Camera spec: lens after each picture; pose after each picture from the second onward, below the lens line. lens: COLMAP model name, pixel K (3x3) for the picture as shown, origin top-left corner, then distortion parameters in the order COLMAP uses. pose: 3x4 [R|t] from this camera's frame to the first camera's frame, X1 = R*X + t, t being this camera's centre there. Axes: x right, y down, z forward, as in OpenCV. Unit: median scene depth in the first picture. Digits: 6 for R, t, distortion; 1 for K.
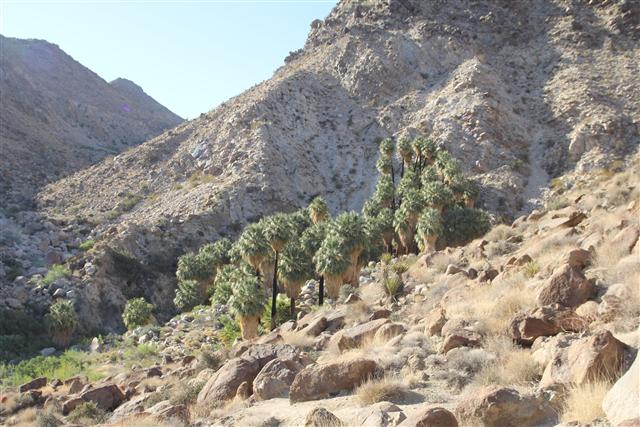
lens RADIAL K [[801.8, 0, 320.0], [0, 801.8, 213.5], [0, 0, 1]] dist [-0.035038, -0.027668]
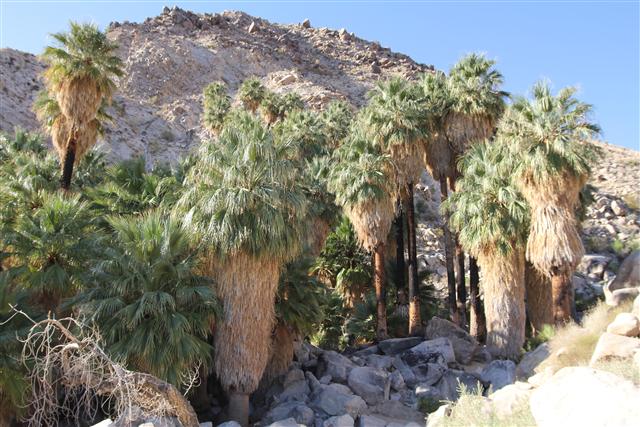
lens RADIAL K [[512.2, 0, 320.0], [0, 512.2, 213.5], [0, 0, 1]] dist [-0.036151, -0.000254]
pose [[0.885500, 0.083513, 0.457073, -0.003102], [-0.004032, 0.985059, -0.172171, 0.045575], [-0.464623, 0.150614, 0.872606, 0.619576]]
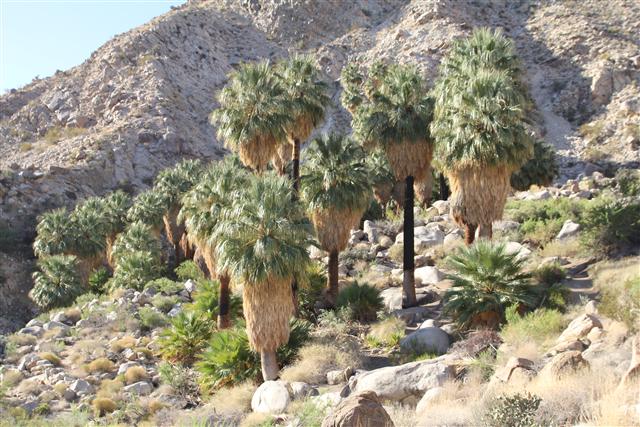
lens RADIAL K [[801.8, 0, 320.0], [0, 801.8, 213.5], [0, 0, 1]] dist [-0.035038, -0.027668]
pose [[0.982037, -0.003501, 0.188654, -0.064848], [0.011165, 0.999154, -0.039582, 0.054455], [-0.188356, 0.040977, 0.981246, 0.308617]]
